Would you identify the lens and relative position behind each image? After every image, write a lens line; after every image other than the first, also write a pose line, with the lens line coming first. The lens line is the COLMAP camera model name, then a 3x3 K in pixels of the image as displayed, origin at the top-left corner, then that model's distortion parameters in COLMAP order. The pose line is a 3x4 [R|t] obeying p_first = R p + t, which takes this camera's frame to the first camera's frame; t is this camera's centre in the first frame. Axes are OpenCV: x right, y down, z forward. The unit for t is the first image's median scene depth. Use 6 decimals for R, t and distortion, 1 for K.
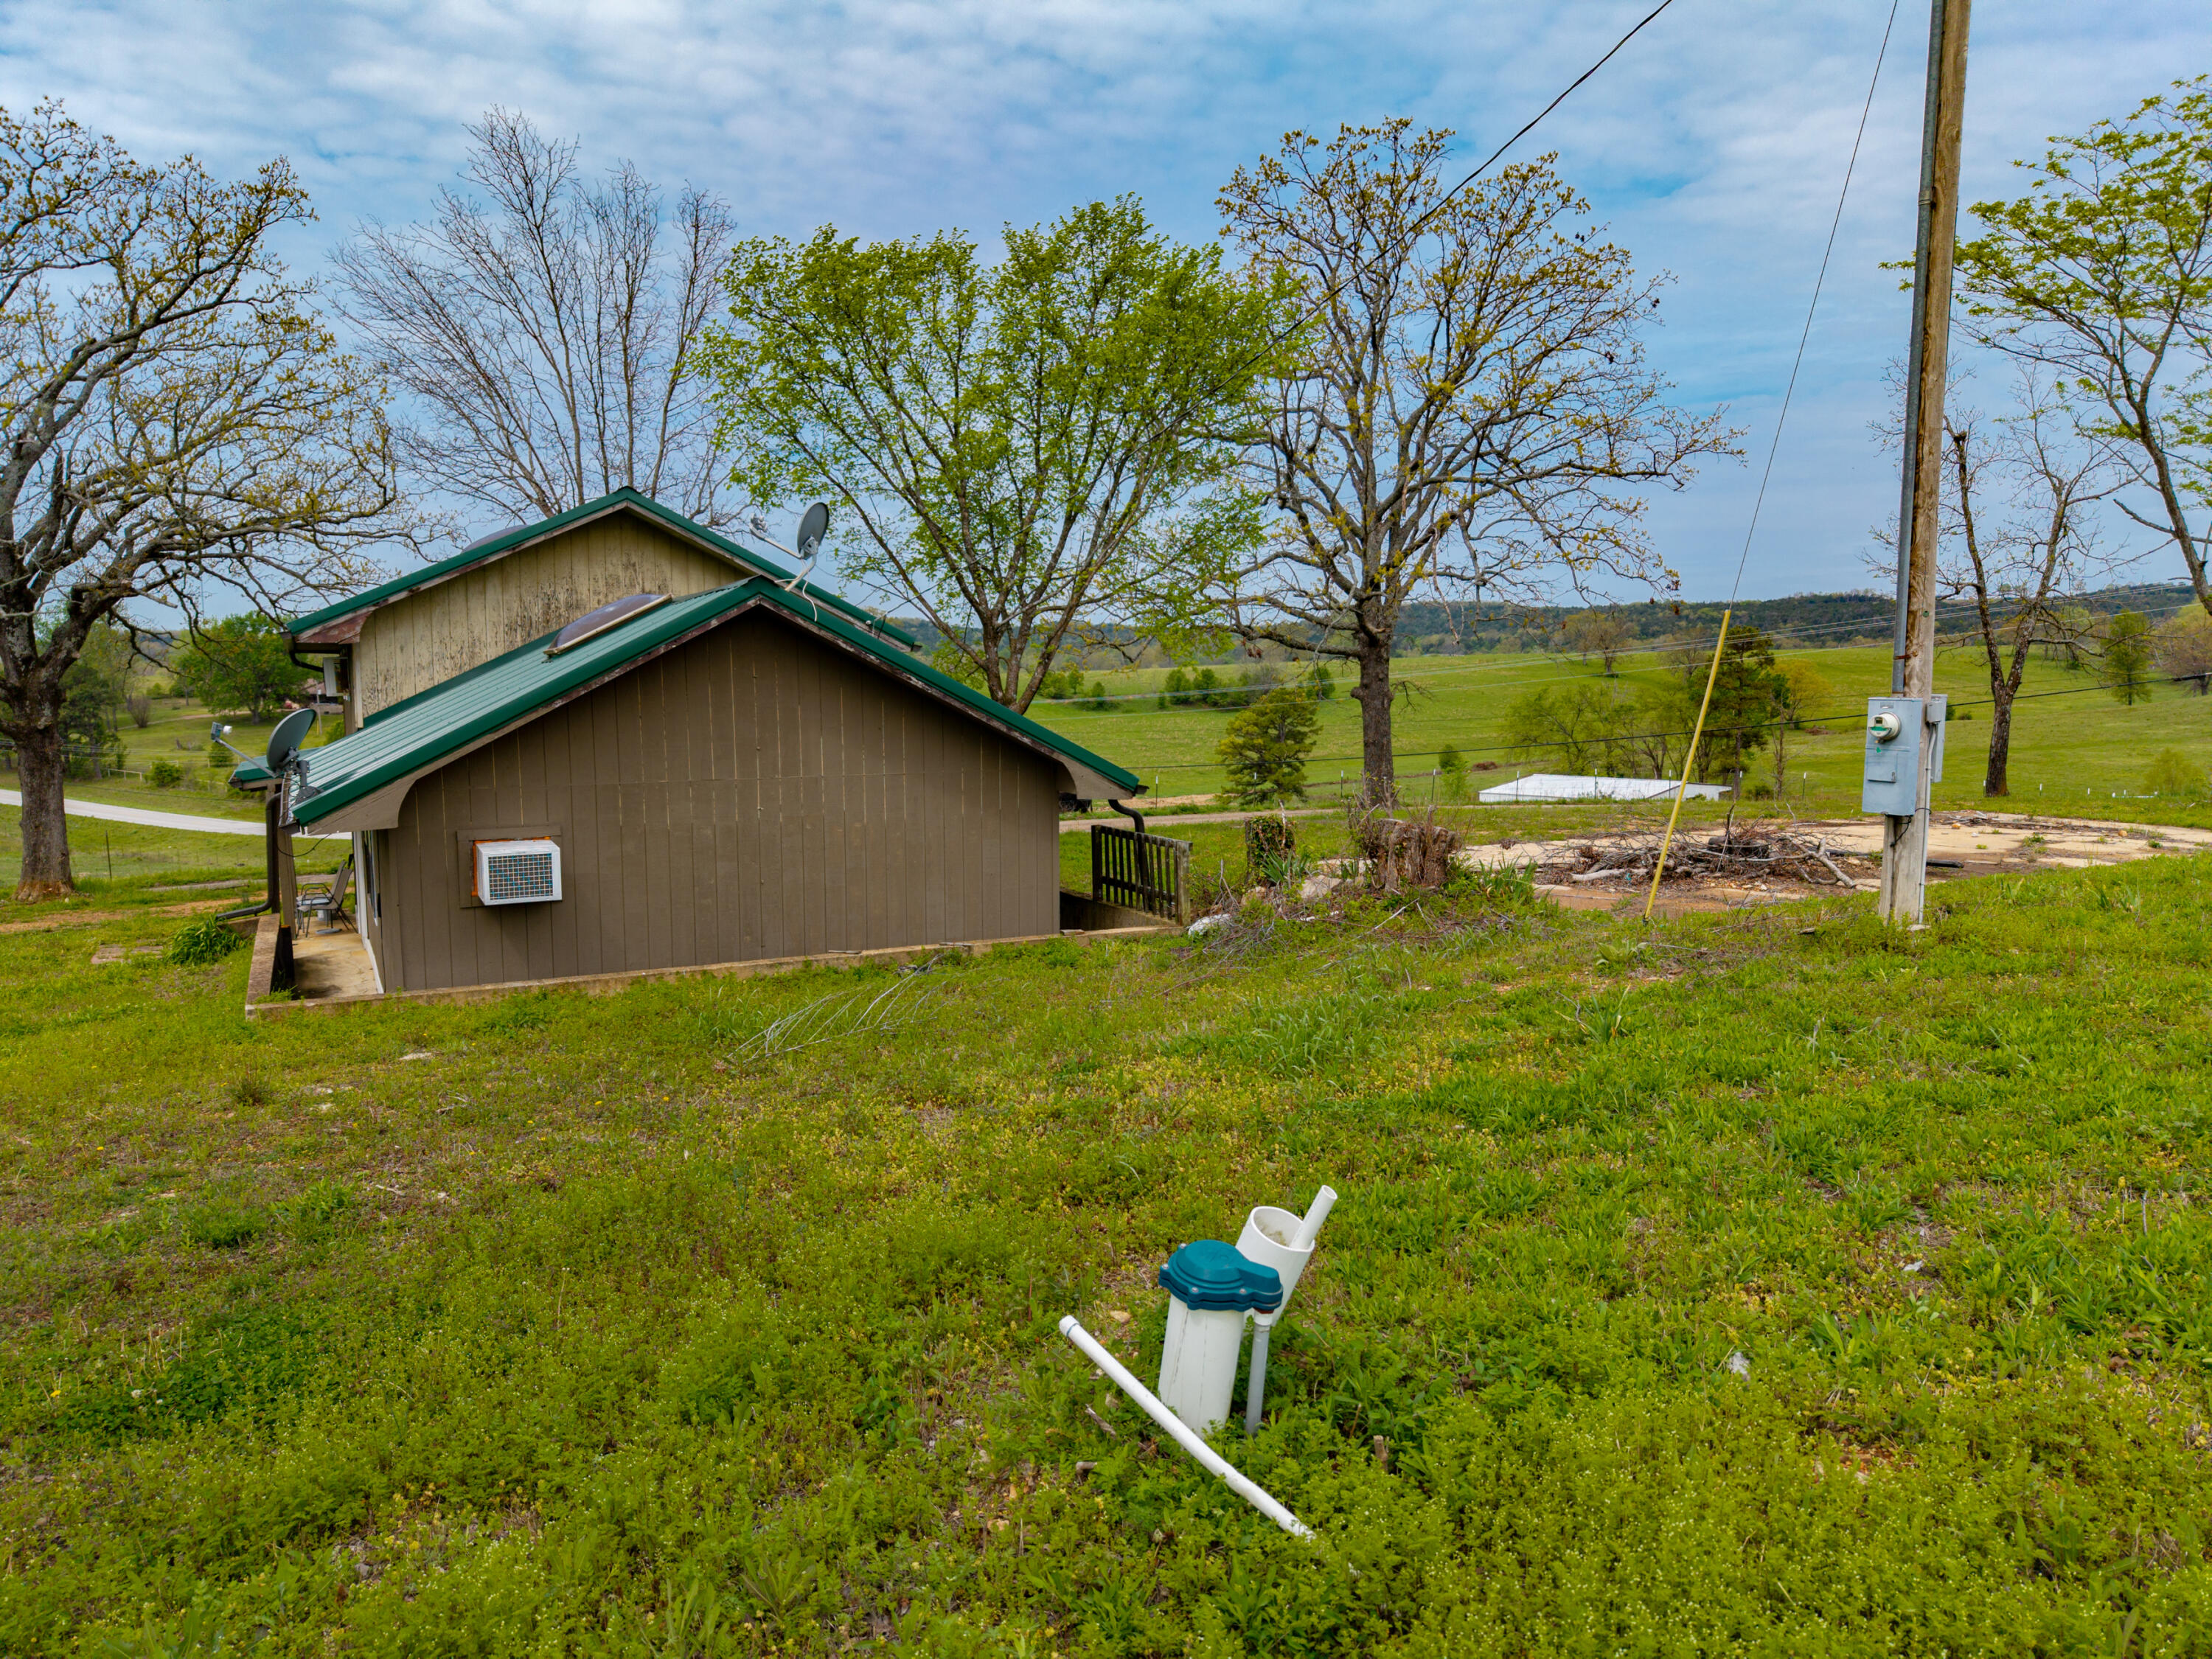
lens RADIAL K [[1496.0, 0, 1099.6], [0, 1496.0, 834.3], [0, 0, 1]] dist [0.017103, -0.003313]
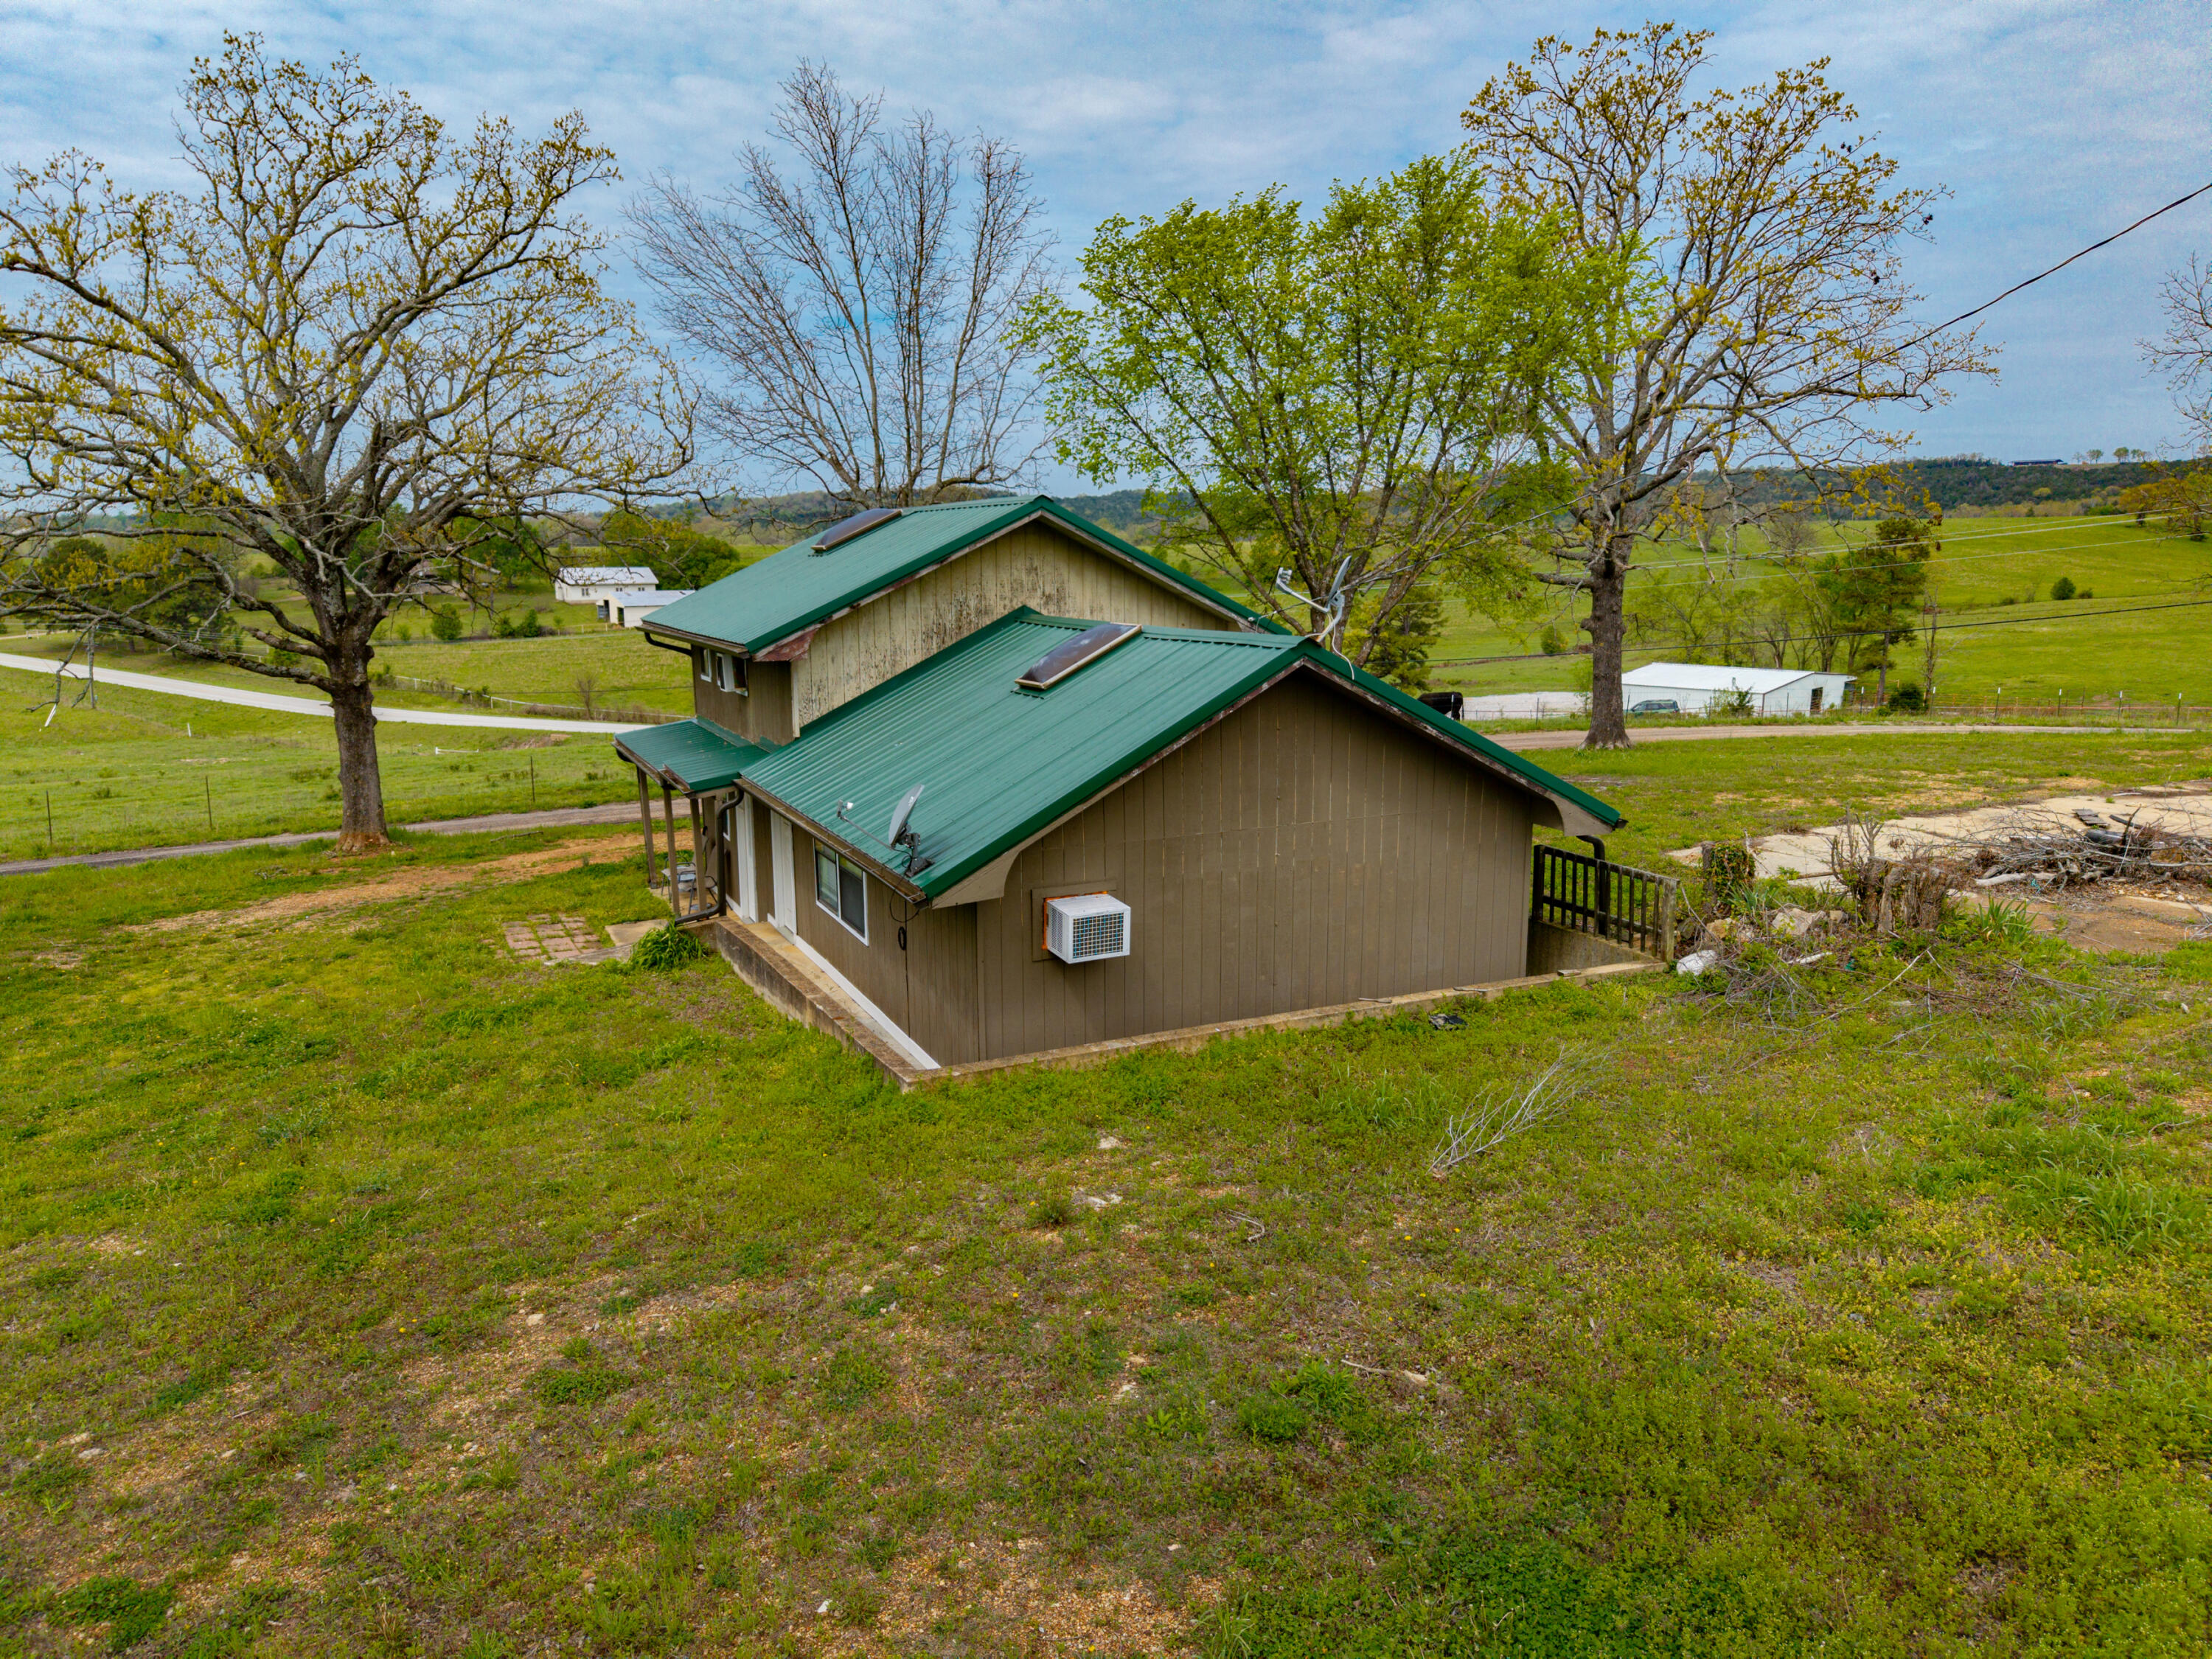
lens RADIAL K [[1490.2, 0, 1094.0], [0, 1490.2, 835.3], [0, 0, 1]] dist [0.043775, -0.041220]
pose [[0.999114, 0.006114, -0.041634, -0.158285], [-0.002447, 0.996157, 0.087554, -0.061266], [0.042009, -0.087374, 0.995289, -0.015333]]
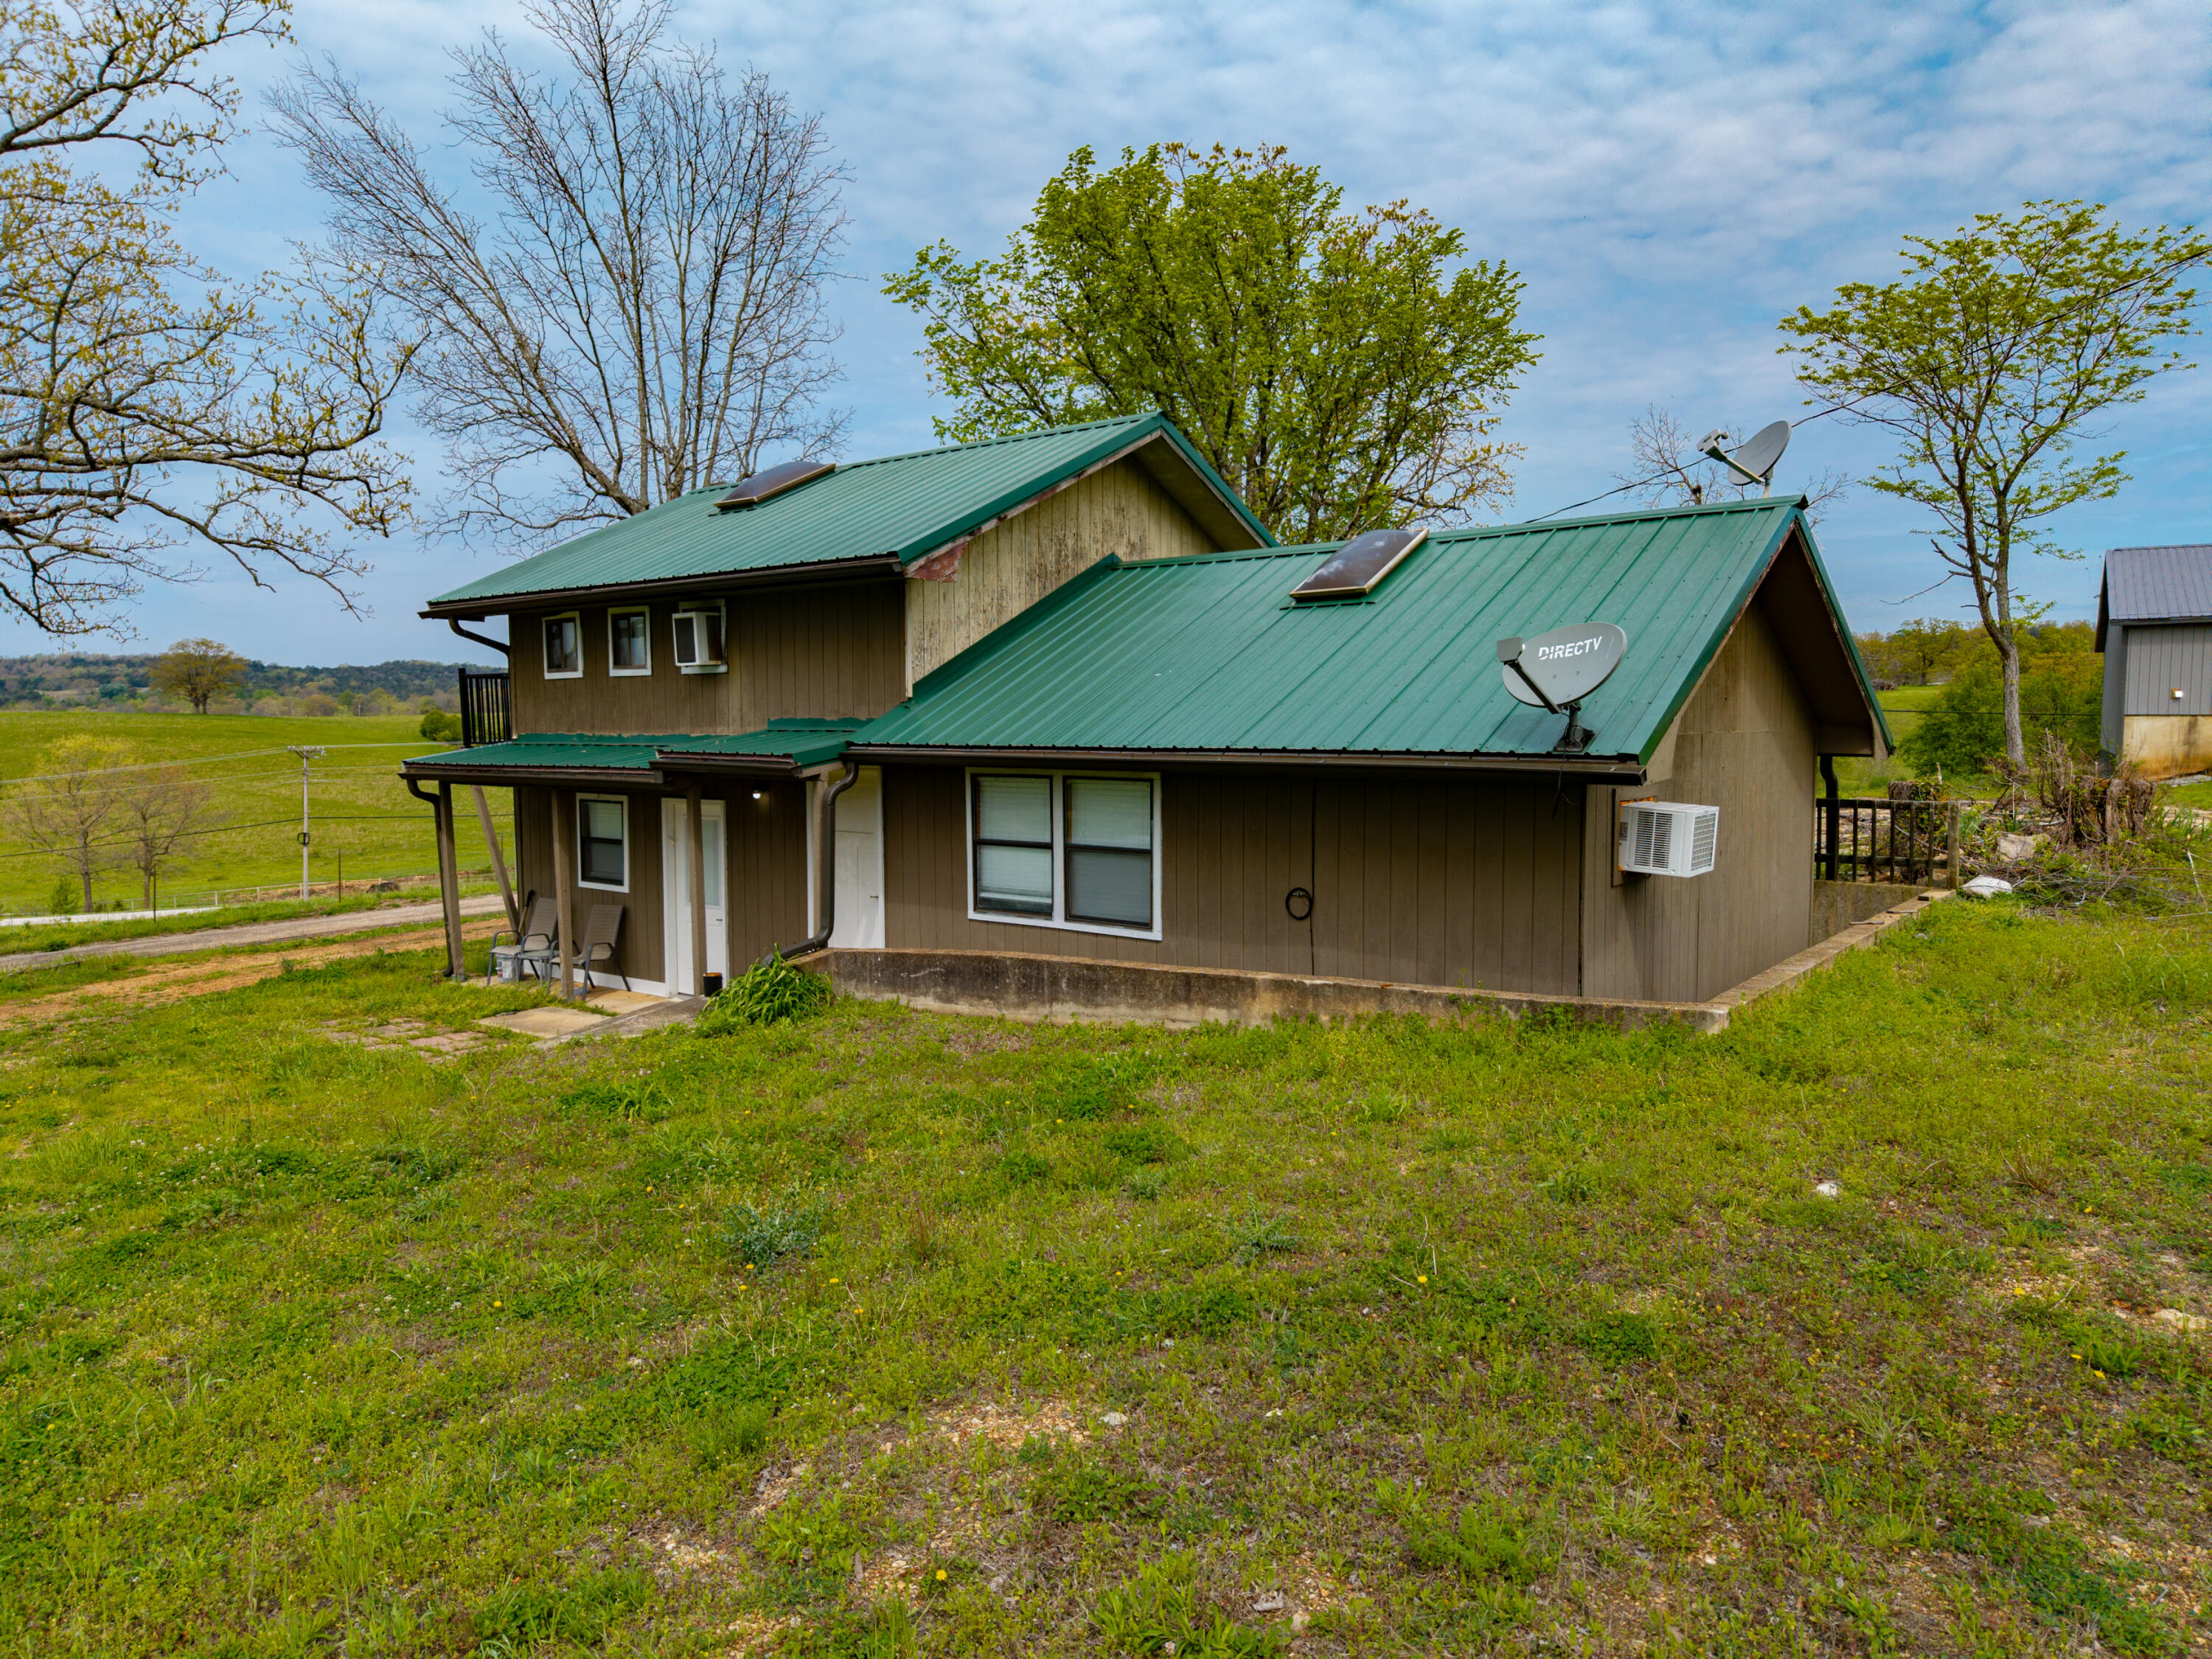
lens RADIAL K [[1496.0, 0, 1099.6], [0, 1496.0, 834.3], [0, 0, 1]] dist [0.017103, -0.003313]
pose [[0.911315, -0.034067, 0.410297, -0.465736], [0.046903, 0.998673, -0.021255, 0.012041], [-0.409029, 0.038615, 0.911704, 0.178520]]
